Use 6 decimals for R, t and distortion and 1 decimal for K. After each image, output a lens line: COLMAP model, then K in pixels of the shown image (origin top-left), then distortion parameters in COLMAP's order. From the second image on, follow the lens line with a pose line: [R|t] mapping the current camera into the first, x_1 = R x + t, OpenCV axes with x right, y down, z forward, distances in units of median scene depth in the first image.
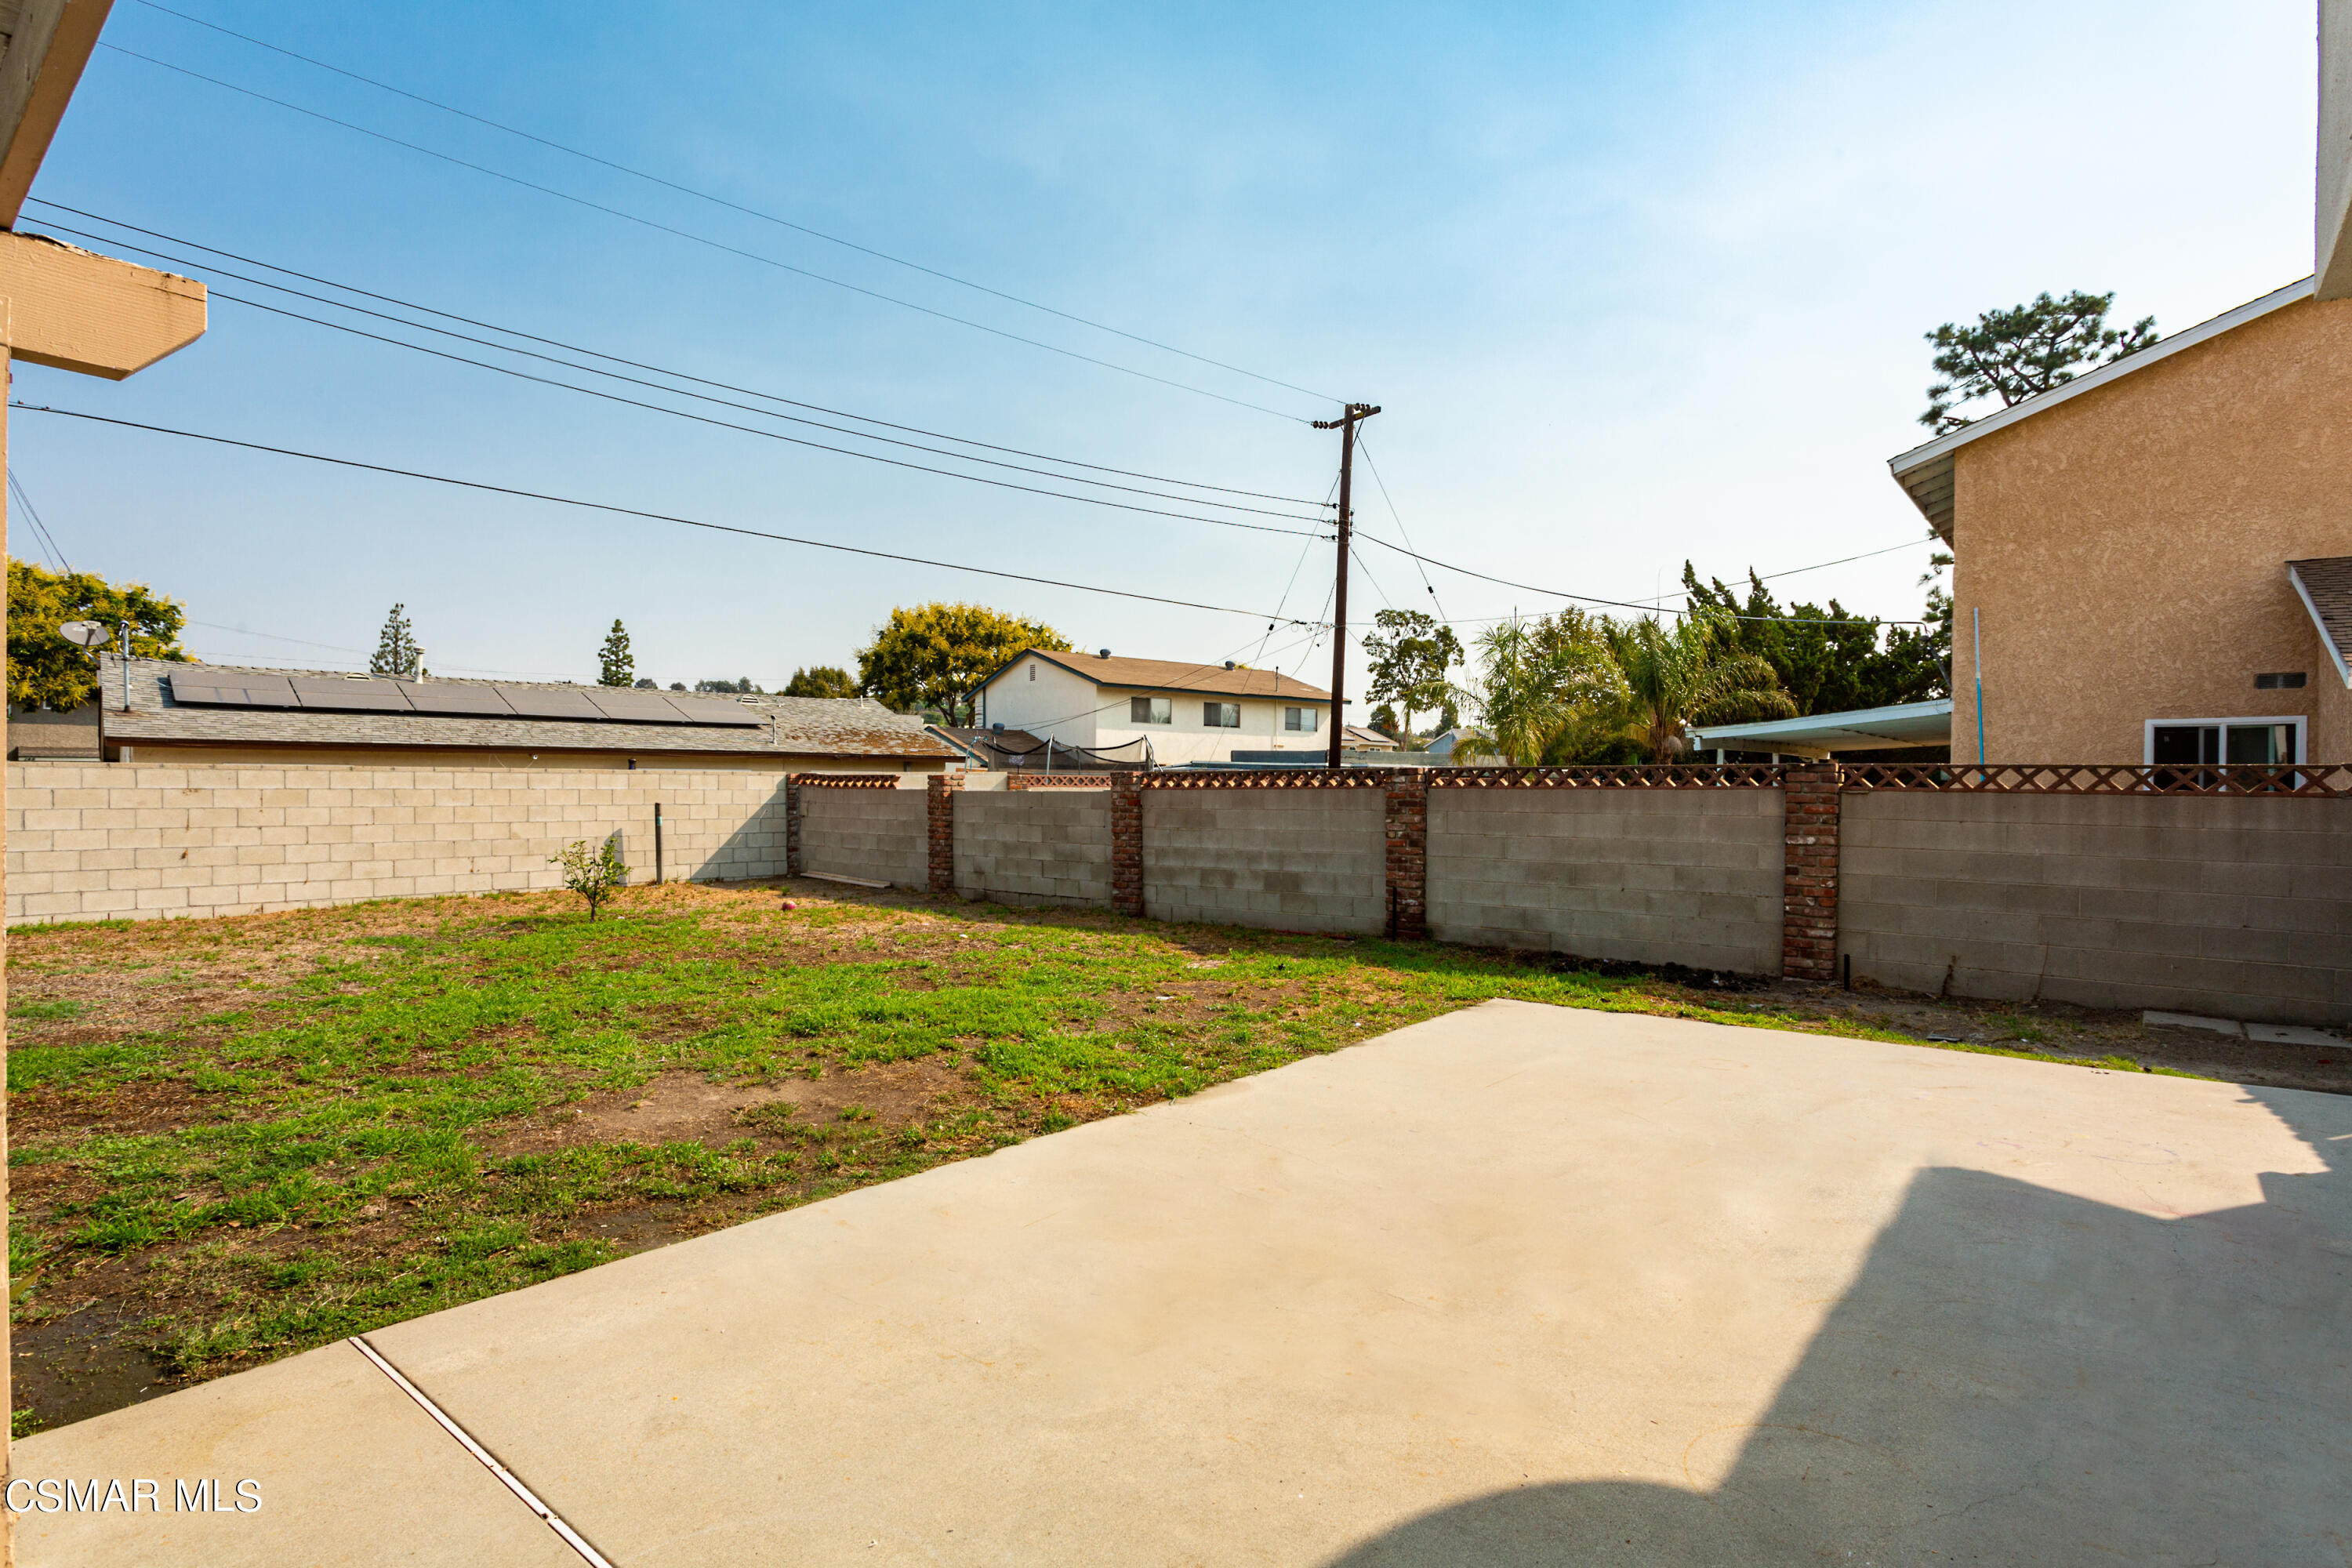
lens RADIAL K [[1181.8, 0, 1176.0], [0, 1181.8, 784.0], [0, 0, 1]] dist [-0.020275, 0.010029]
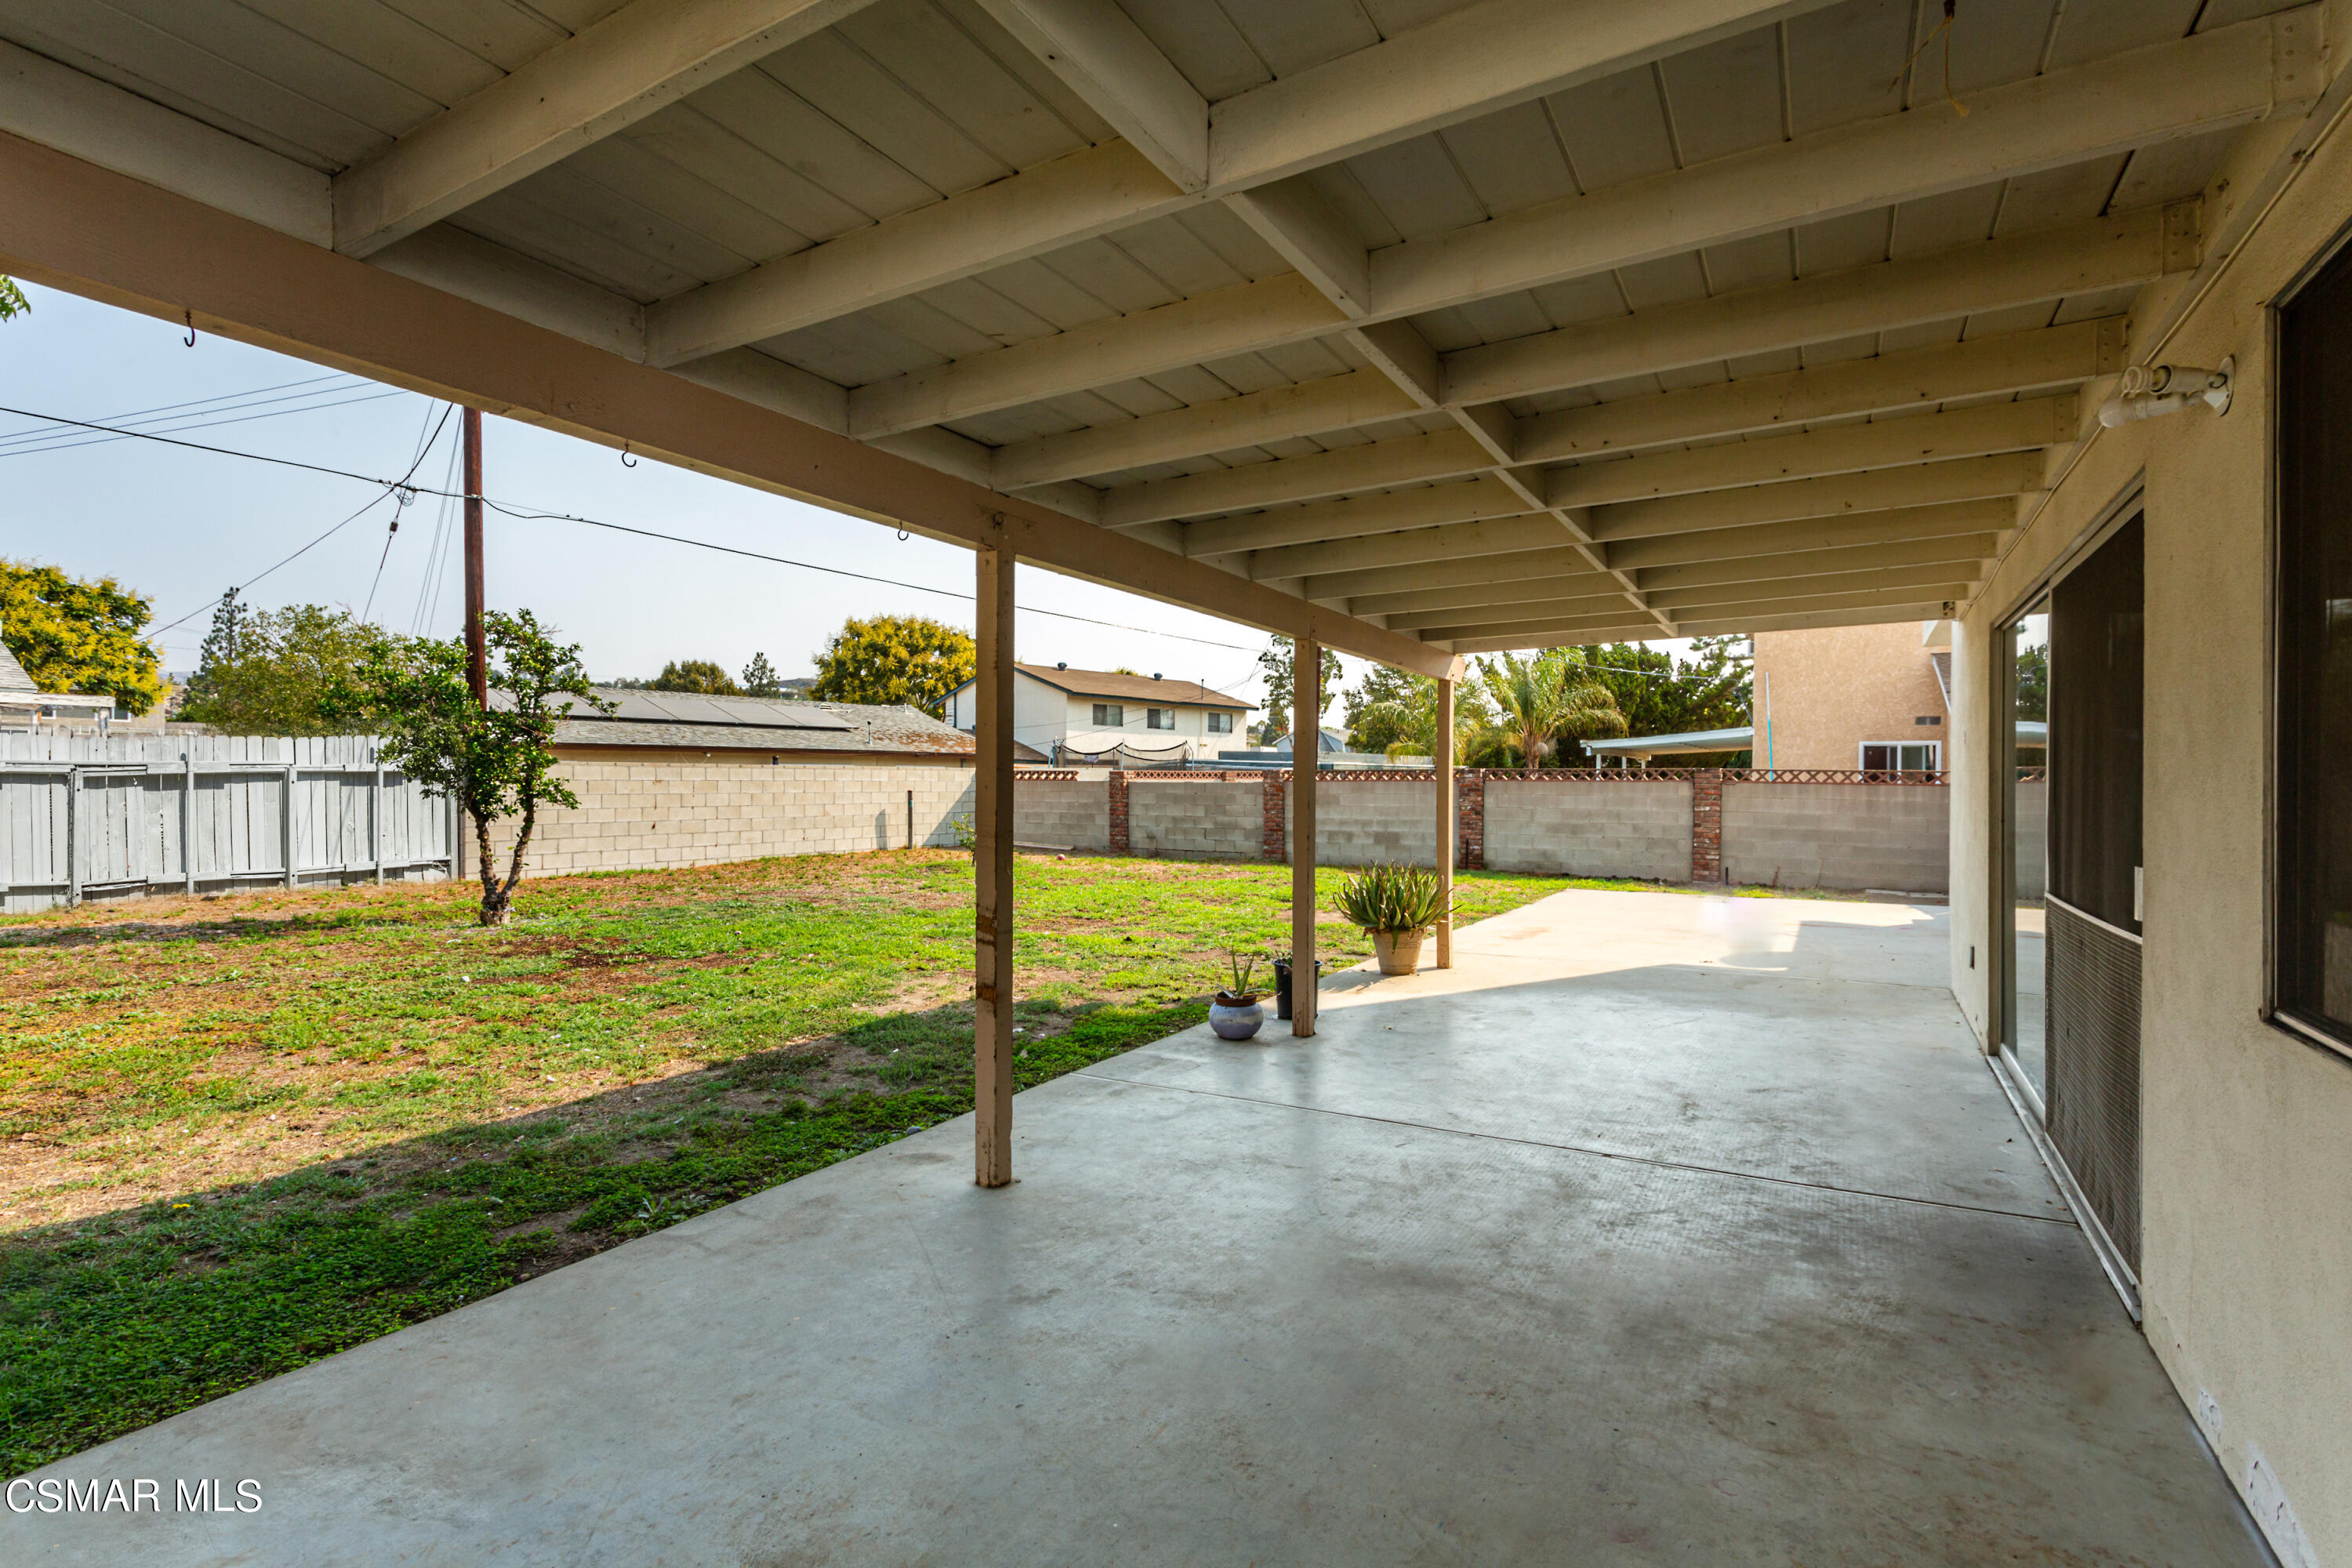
lens RADIAL K [[1121.2, 0, 1191.1], [0, 1121.2, 779.4], [0, 0, 1]] dist [-0.001294, -0.000194]
pose [[0.985991, 0.001262, 0.166795, -0.345552], [-0.001866, 0.999992, 0.003467, -0.002521], [-0.166789, -0.003729, 0.985986, -0.383253]]
